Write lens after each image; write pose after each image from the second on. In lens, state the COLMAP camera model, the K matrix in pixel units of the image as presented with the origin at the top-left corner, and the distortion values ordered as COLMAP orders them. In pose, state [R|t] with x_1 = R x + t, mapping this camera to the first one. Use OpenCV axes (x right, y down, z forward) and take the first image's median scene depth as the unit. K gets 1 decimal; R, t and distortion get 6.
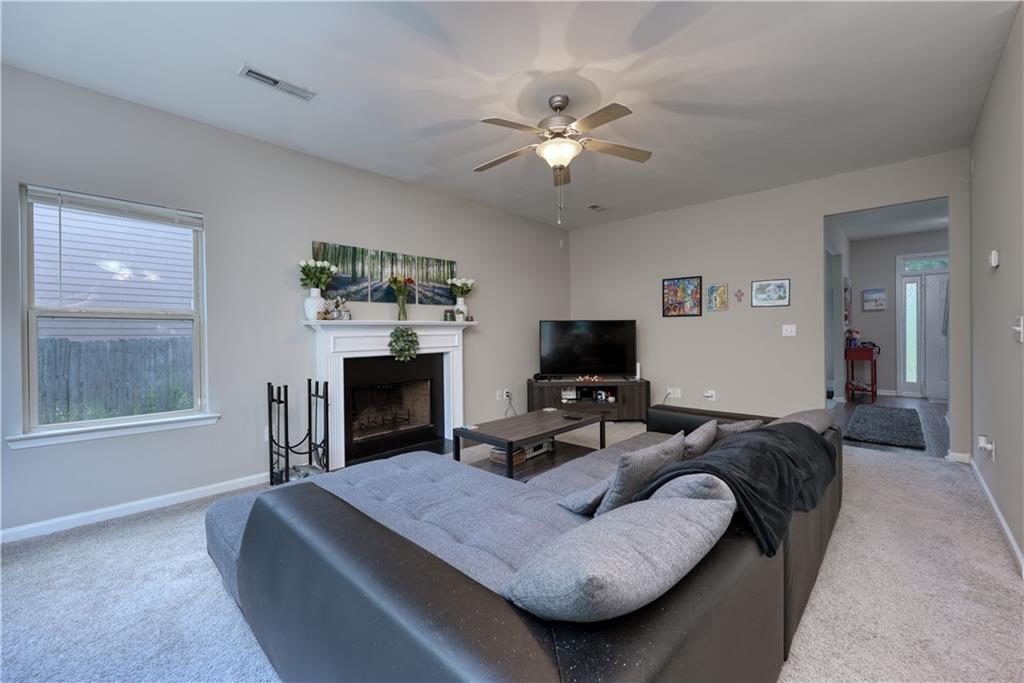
lens RADIAL K [[414.9, 0, 513.8], [0, 414.9, 335.7], [0, 0, 1]] dist [-0.001222, -0.000192]
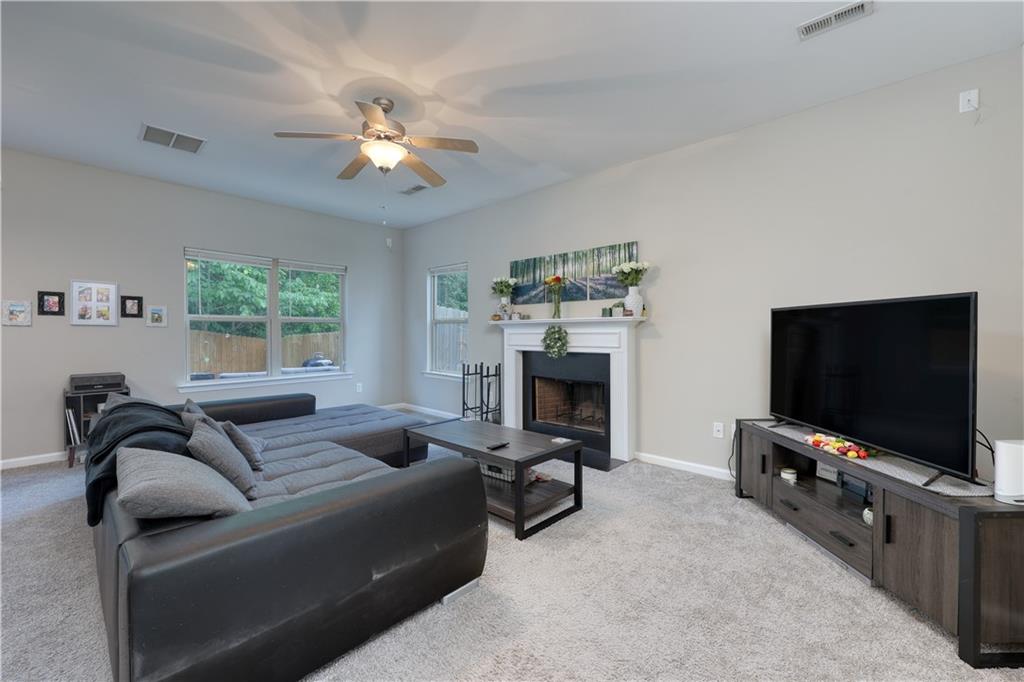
lens RADIAL K [[414.9, 0, 513.8], [0, 414.9, 335.2], [0, 0, 1]] dist [-0.001222, -0.000192]
pose [[0.016906, 0.017053, -0.999712, 0.743807], [-0.006568, 0.999835, 0.016944, -0.011865], [0.999836, 0.006279, 0.017015, 0.853500]]
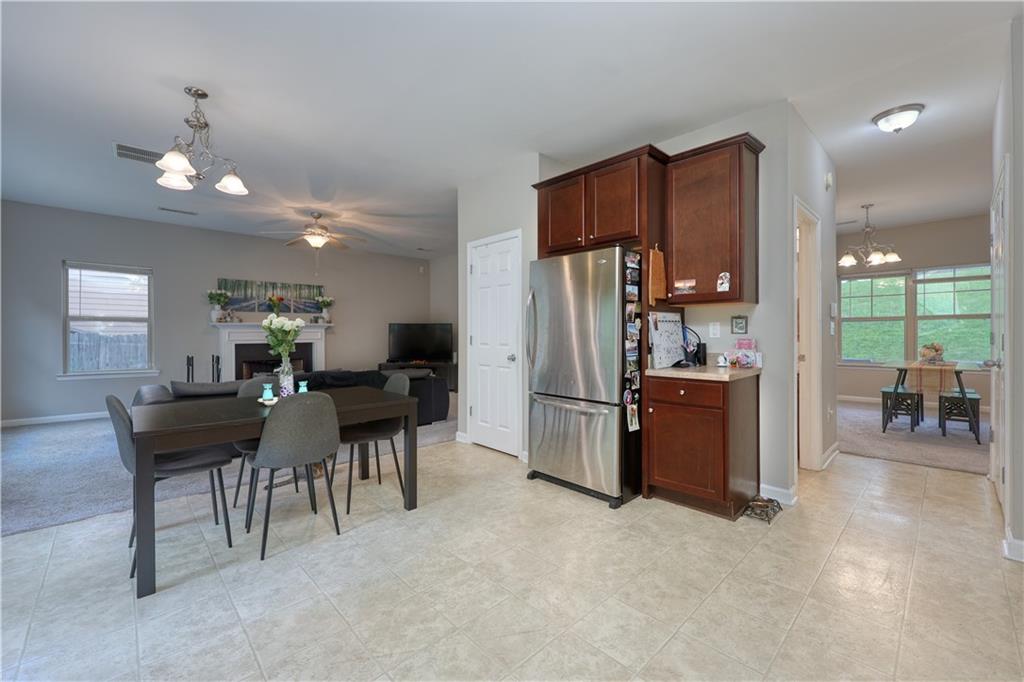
lens RADIAL K [[414.9, 0, 513.8], [0, 414.9, 335.2], [0, 0, 1]] dist [-0.001222, -0.000192]
pose [[0.998476, 0.009514, -0.054370, 0.766619], [-0.009736, 0.999945, -0.003829, 0.010238], [0.054331, 0.004353, 0.998514, -0.616873]]
